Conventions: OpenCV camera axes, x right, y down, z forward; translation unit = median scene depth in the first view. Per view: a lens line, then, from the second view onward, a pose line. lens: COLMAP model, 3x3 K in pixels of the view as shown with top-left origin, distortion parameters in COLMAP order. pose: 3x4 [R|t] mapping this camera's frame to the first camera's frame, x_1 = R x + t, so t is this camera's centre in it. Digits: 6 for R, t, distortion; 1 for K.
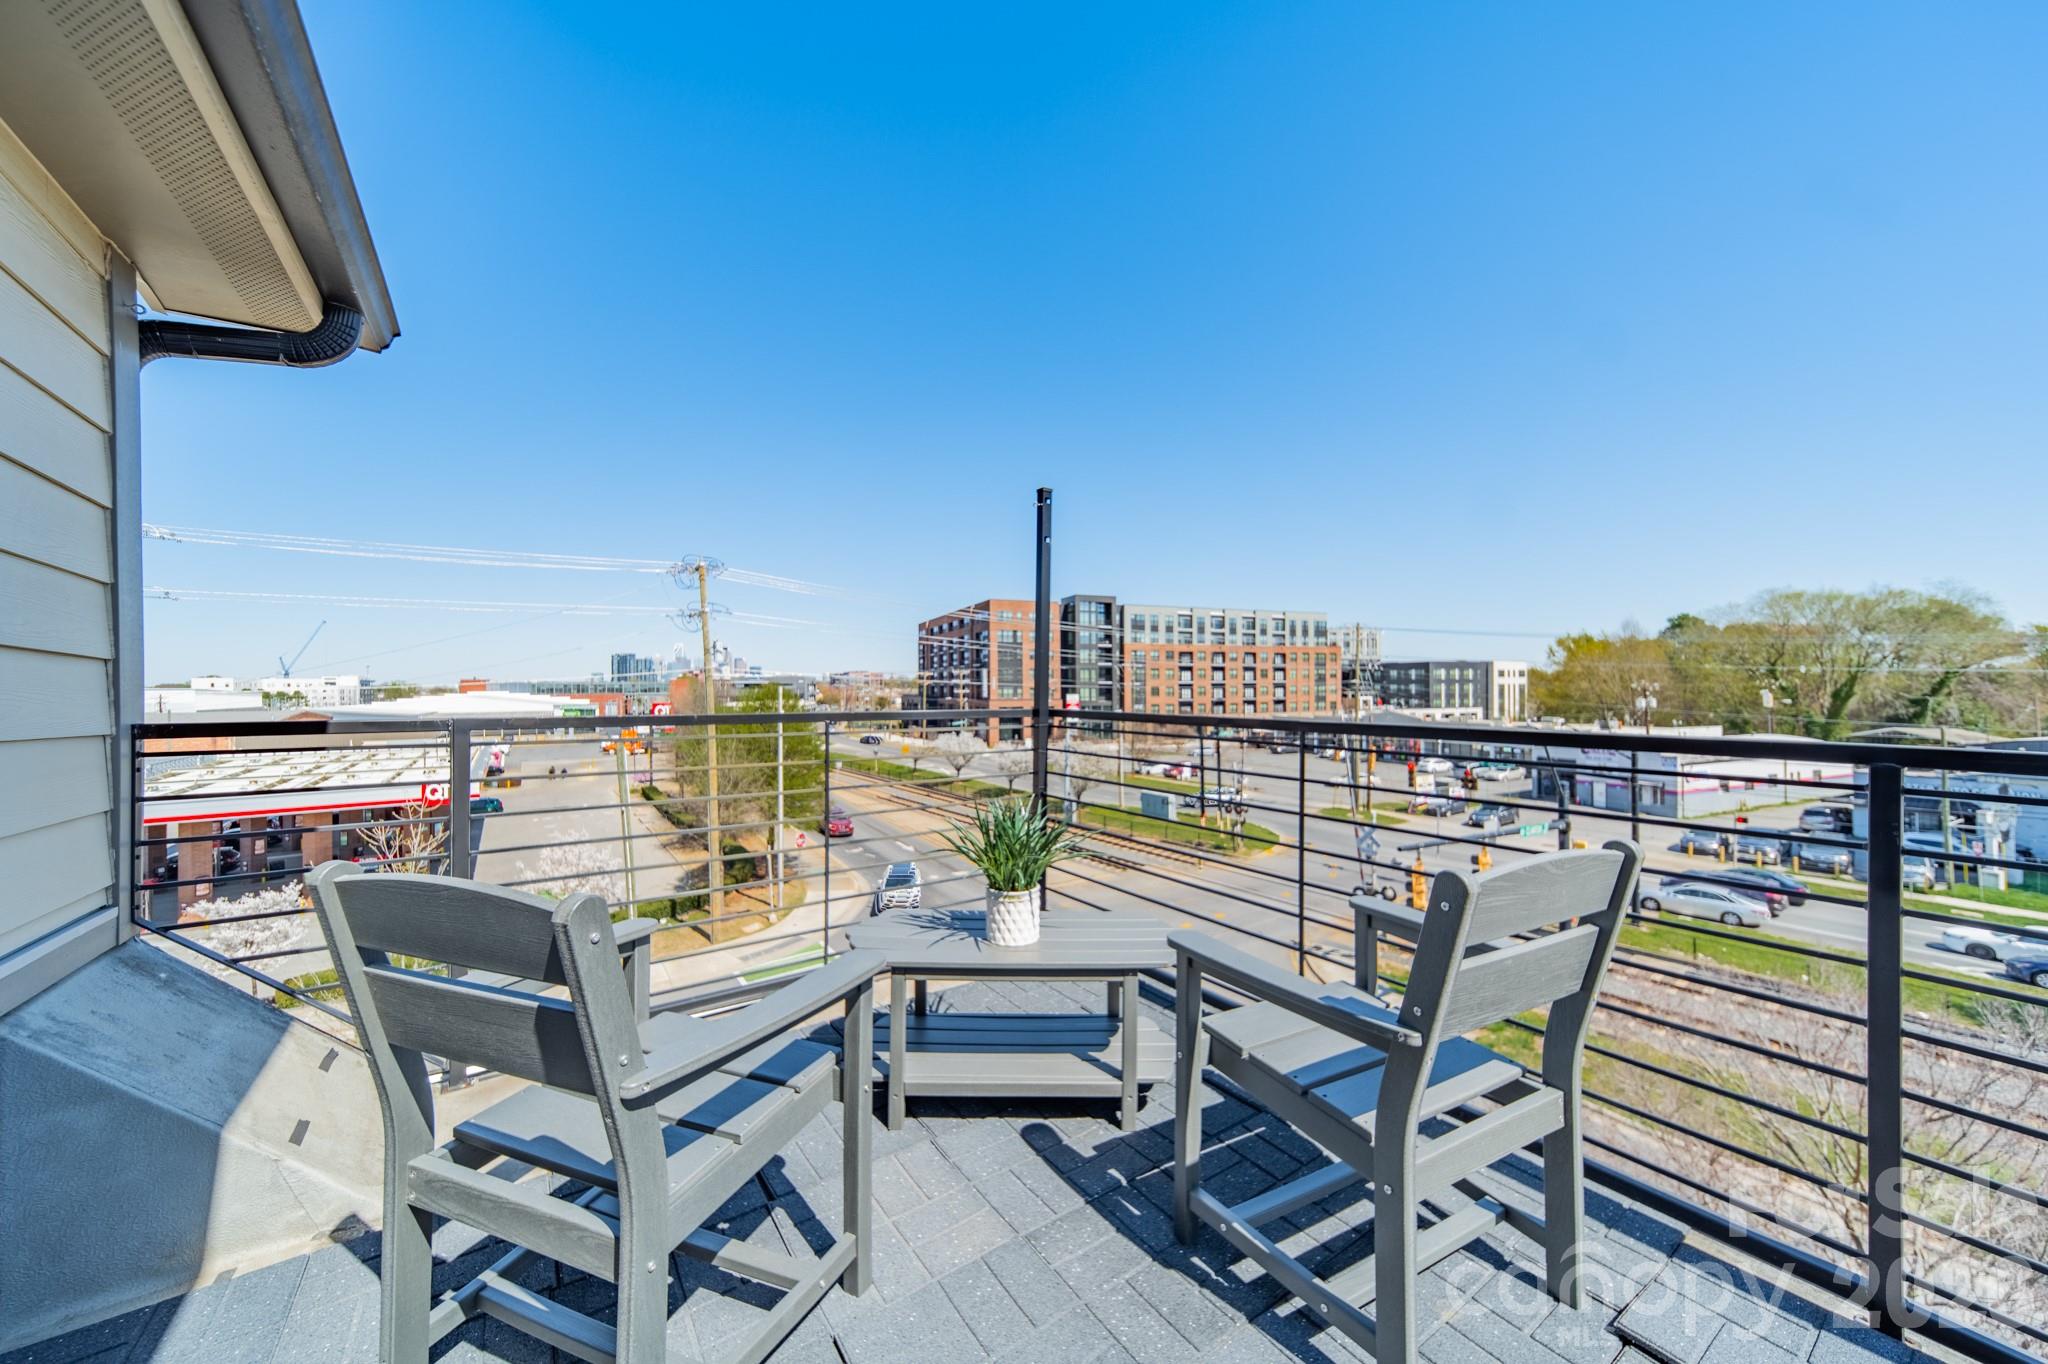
lens RADIAL K [[716.5, 0, 1027.8], [0, 716.5, 684.3], [0, 0, 1]] dist [0.005023, 0.000560]
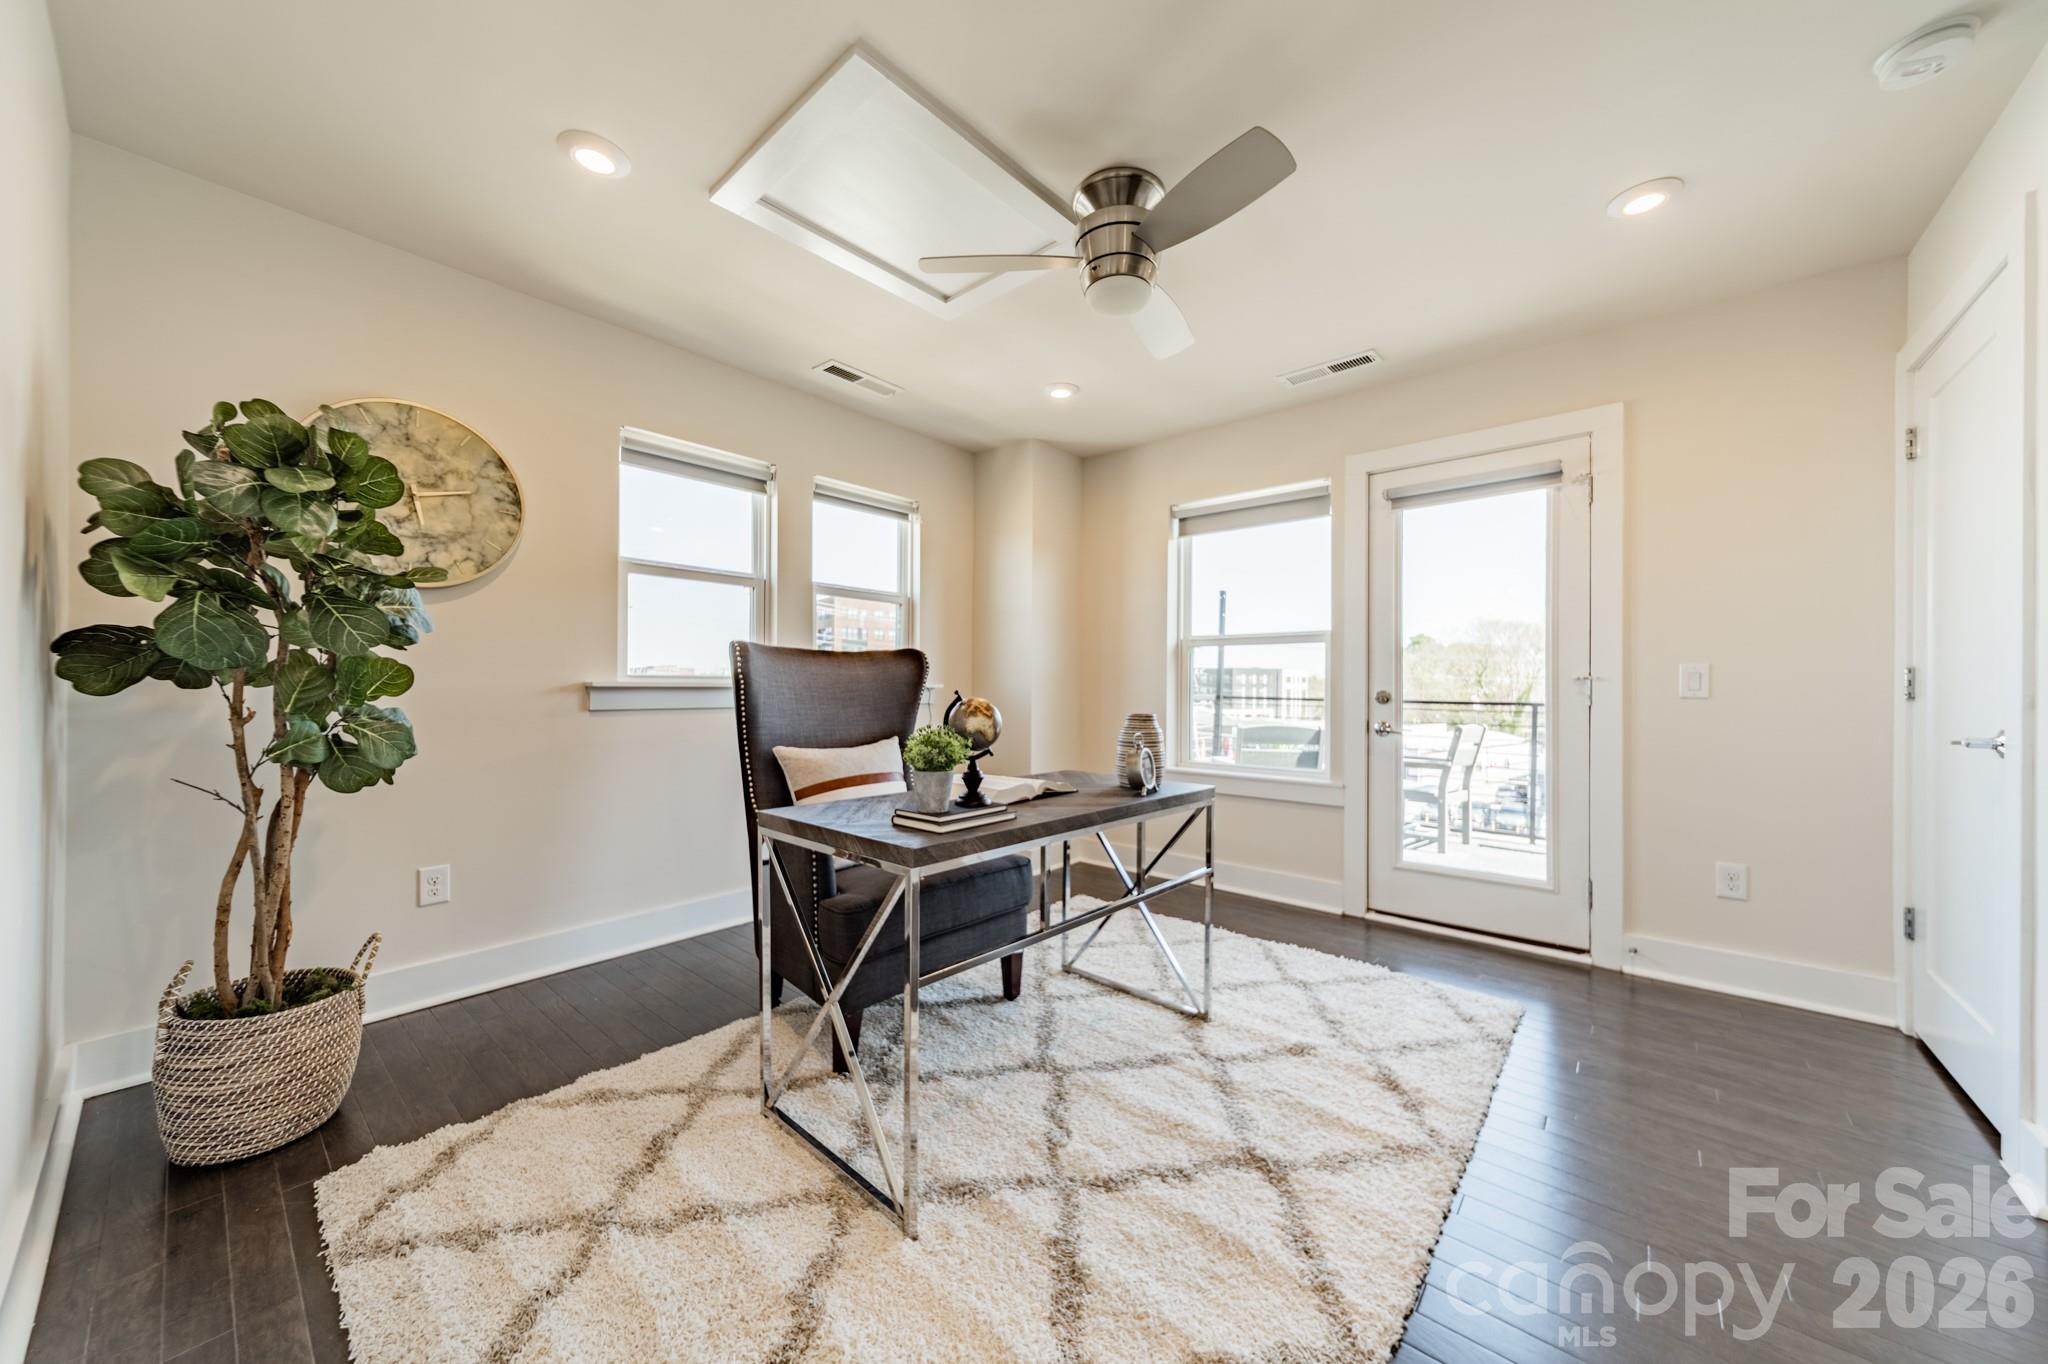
lens RADIAL K [[716.5, 0, 1037.1], [0, 716.5, 684.7], [0, 0, 1]] dist [0.005023, 0.000560]
pose [[0.968504, 0.014704, 0.248564, -0.031771], [-0.015008, 0.999887, -0.000674, 0.000345], [-0.248546, -0.003078, 0.968615, -0.027470]]
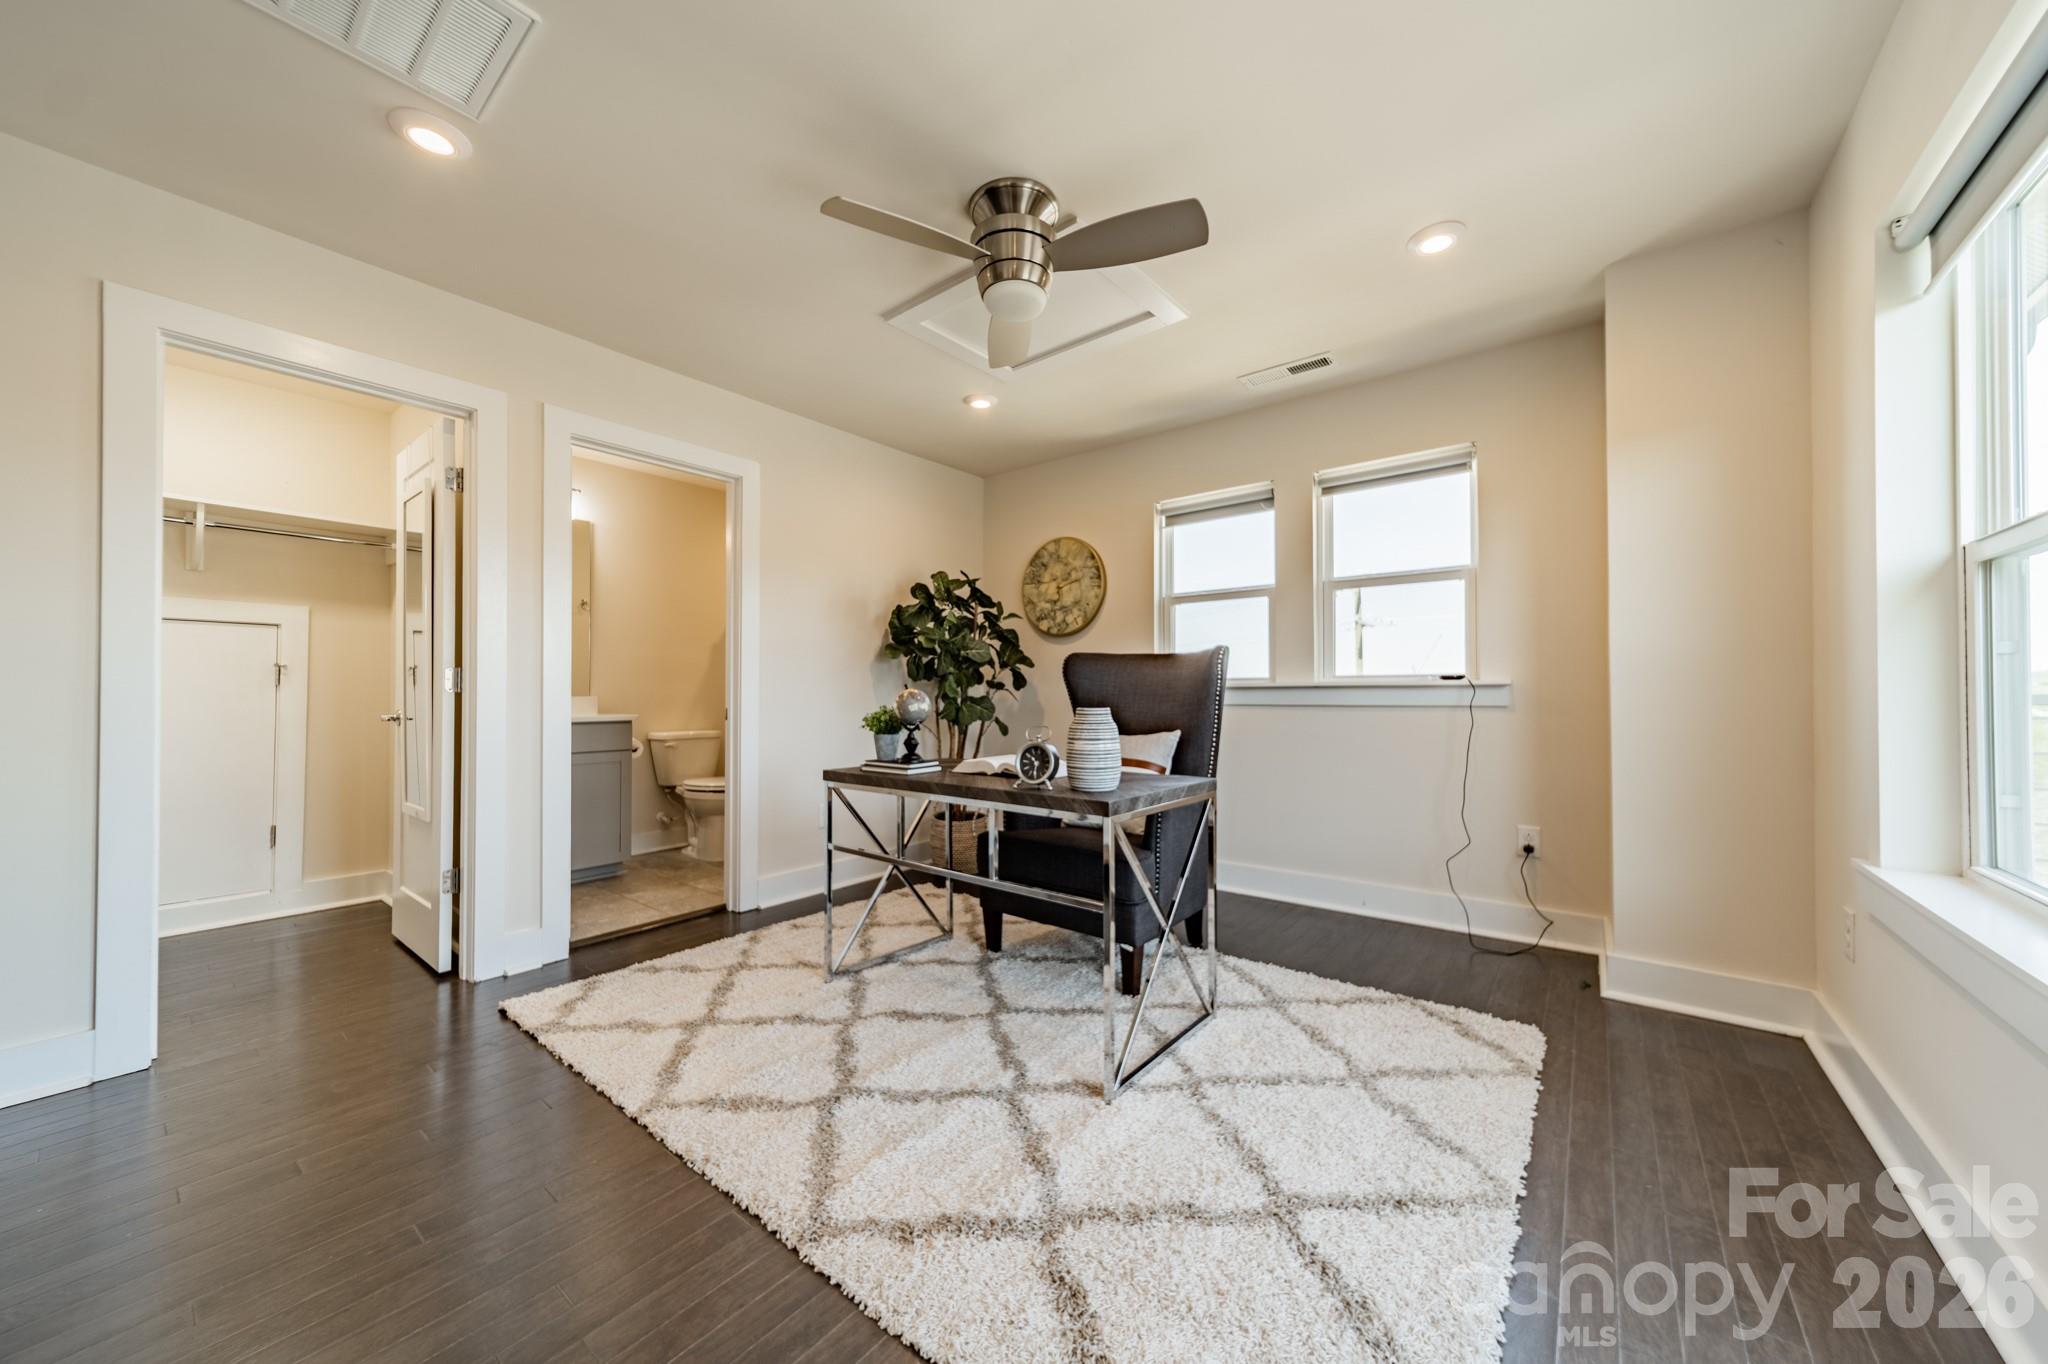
lens RADIAL K [[716.5, 0, 1014.8], [0, 716.5, 684.2], [0, 0, 1]] dist [0.005023, 0.000560]
pose [[0.268891, -0.004845, -0.963159, 1.031020], [-0.000864, 0.999986, -0.005271, 0.011636], [0.963170, 0.002250, 0.268883, 0.495162]]
